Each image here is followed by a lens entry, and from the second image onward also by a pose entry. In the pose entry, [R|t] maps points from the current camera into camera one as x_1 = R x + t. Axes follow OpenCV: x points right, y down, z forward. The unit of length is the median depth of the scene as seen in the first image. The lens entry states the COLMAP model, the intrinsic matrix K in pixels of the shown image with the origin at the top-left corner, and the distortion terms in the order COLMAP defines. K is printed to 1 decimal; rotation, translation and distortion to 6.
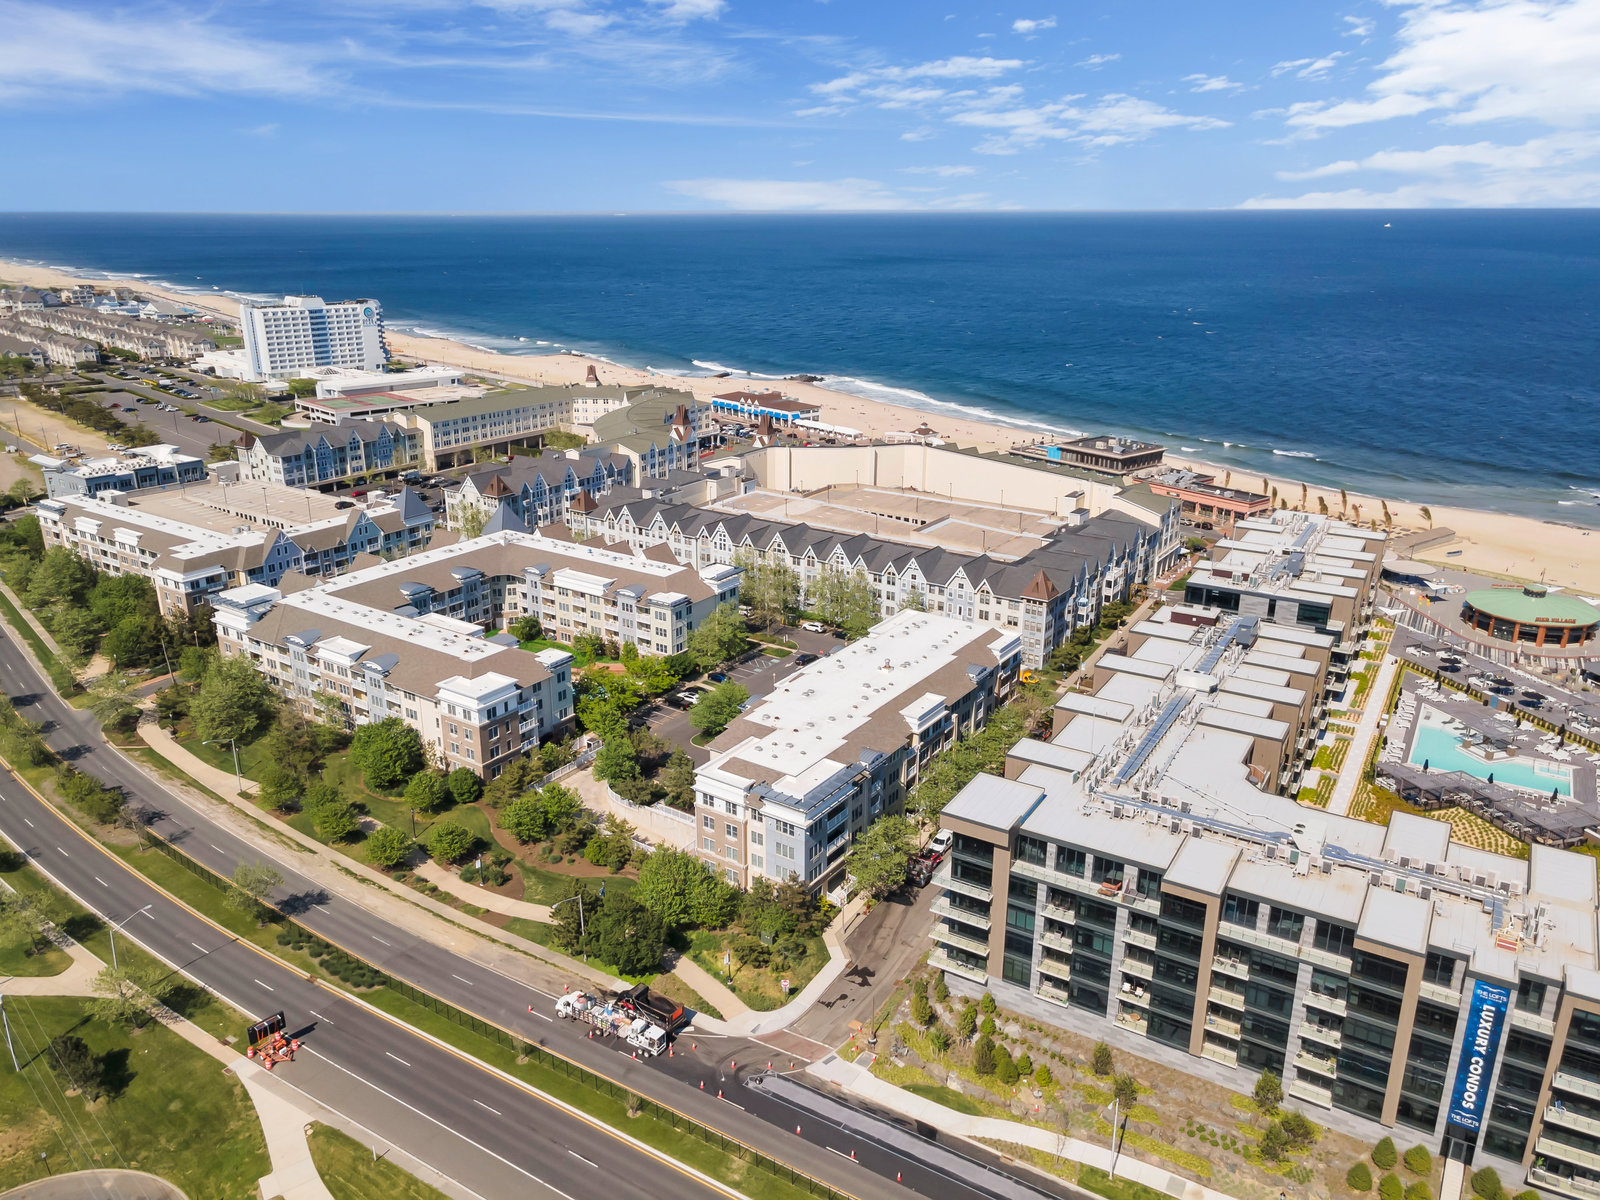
lens RADIAL K [[1141.8, 0, 800.0], [0, 1141.8, 600.0], [0, 0, 1]] dist [0.069589, 0.005536]
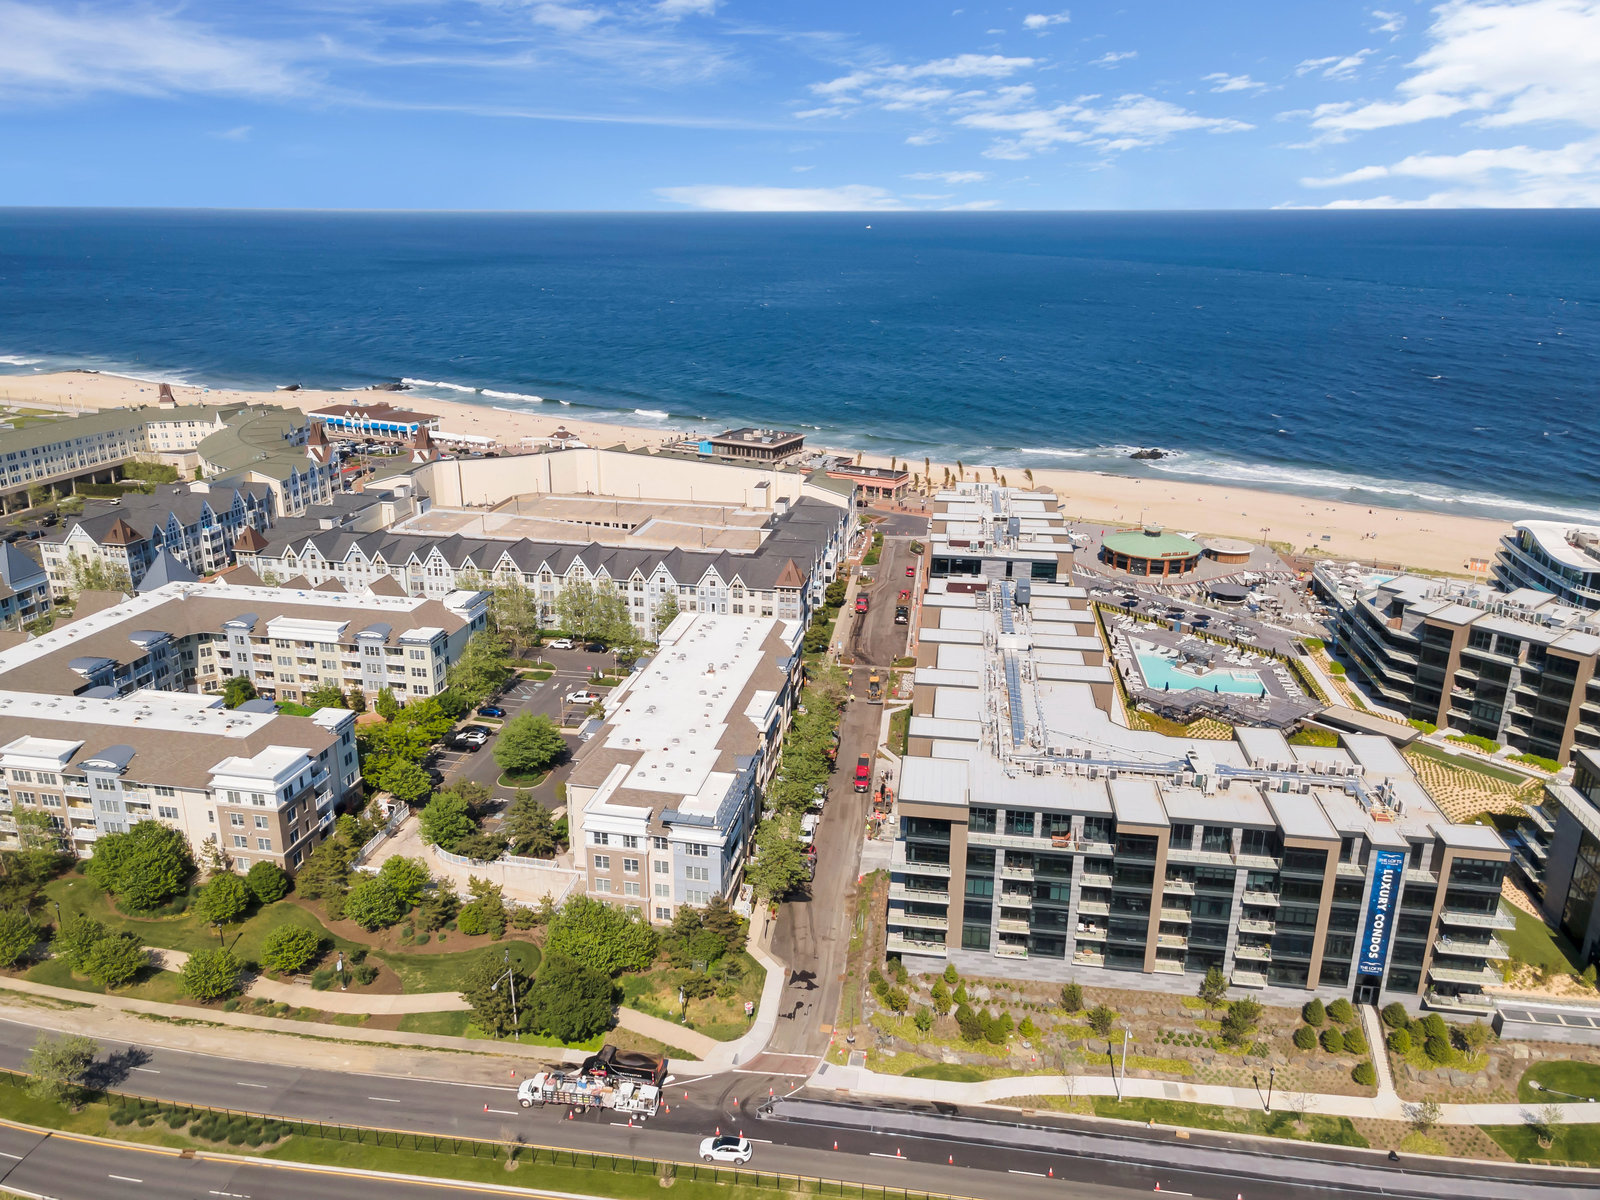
lens RADIAL K [[1125.9, 0, 800.0], [0, 1125.9, 600.0], [0, 0, 1]] dist [0.068045, 0.006293]
pose [[0.925411, -0.123830, 0.358163, -0.224956], [0.122364, 0.992122, 0.026852, -0.023118], [-0.358666, 0.018978, 0.933273, 0.066014]]
